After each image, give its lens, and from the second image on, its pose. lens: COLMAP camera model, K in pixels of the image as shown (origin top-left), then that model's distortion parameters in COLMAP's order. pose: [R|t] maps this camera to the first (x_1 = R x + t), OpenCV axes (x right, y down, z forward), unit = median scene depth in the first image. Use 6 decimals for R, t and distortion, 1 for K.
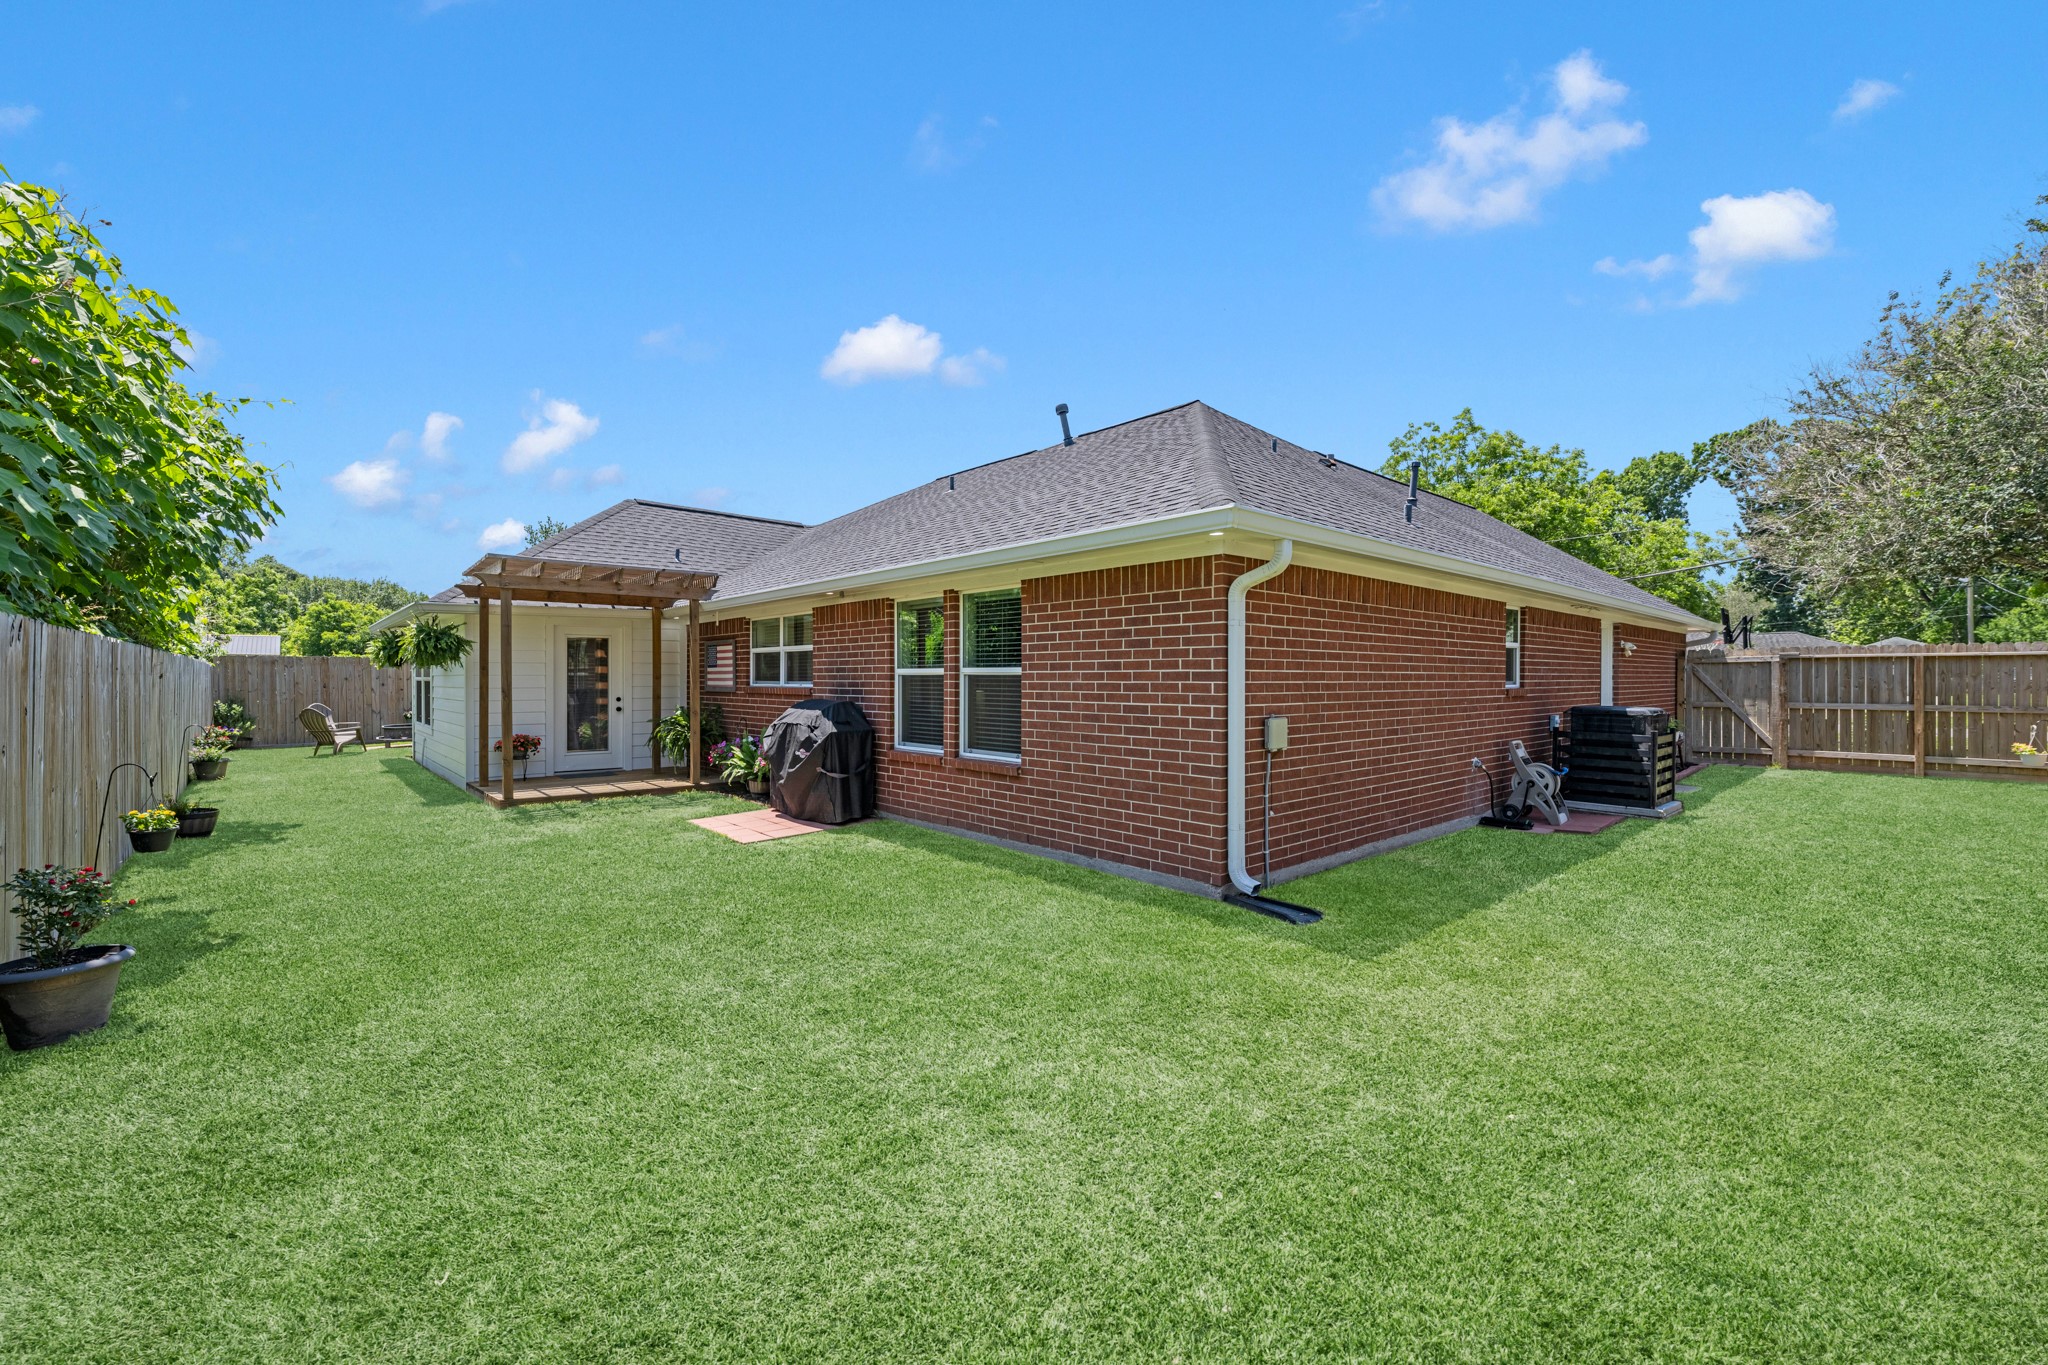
lens RADIAL K [[824.0, 0, 1018.9], [0, 824.0, 682.1], [0, 0, 1]] dist [0.013202, 0.000192]
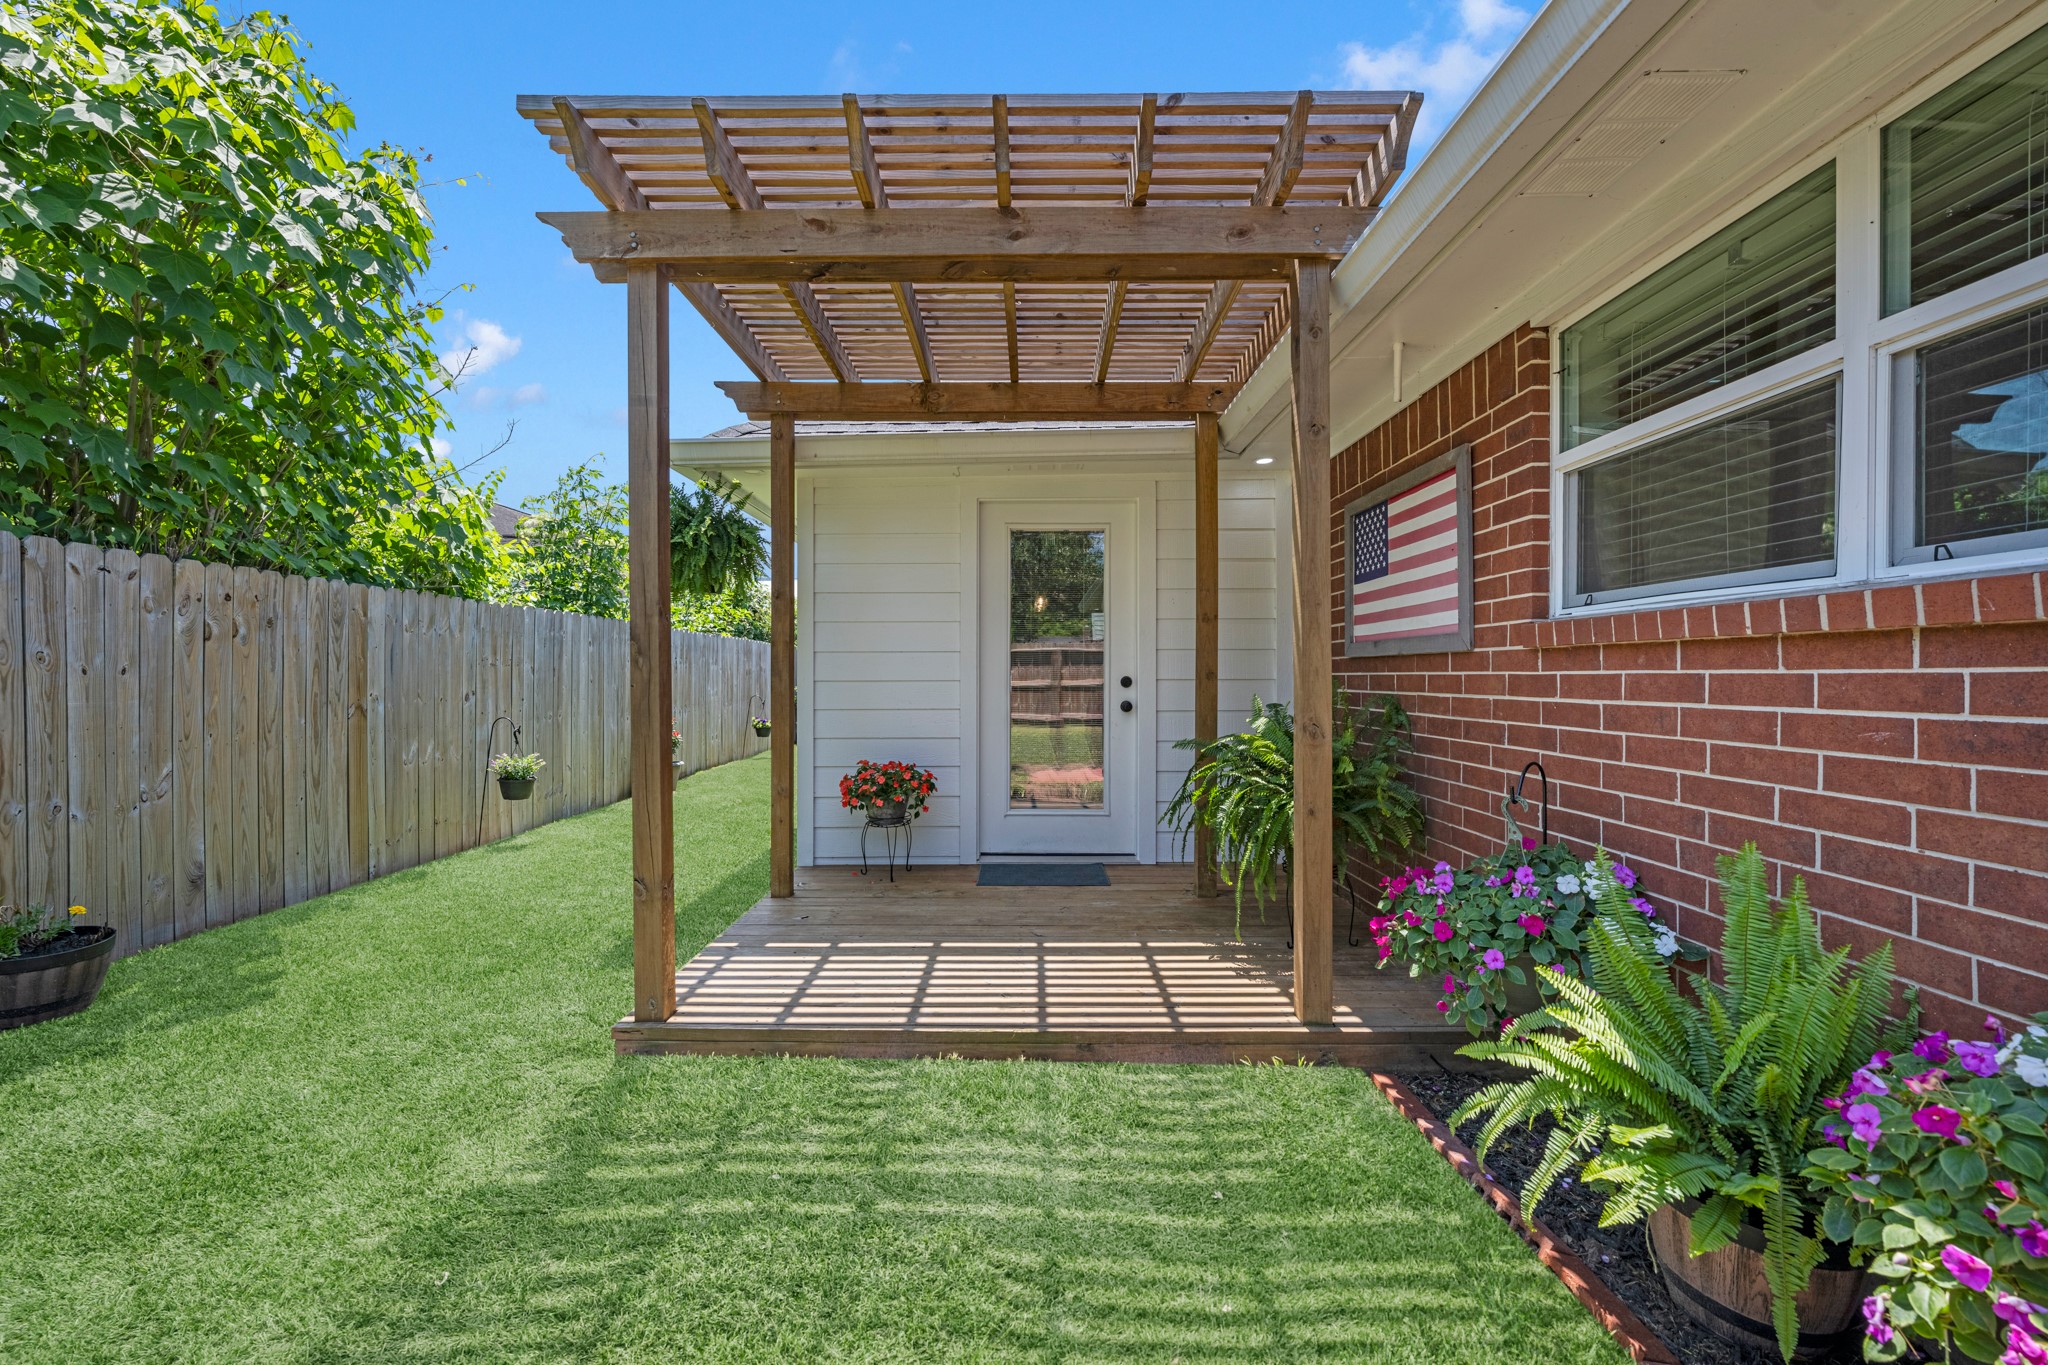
lens RADIAL K [[824.0, 0, 1016.9], [0, 824.0, 681.7], [0, 0, 1]] dist [0.013202, 0.000192]
pose [[0.749406, 0.005022, -0.662092, -0.272898], [-0.002901, 0.999987, 0.004302, 0.020154], [0.662105, -0.001303, 0.749410, 0.699996]]
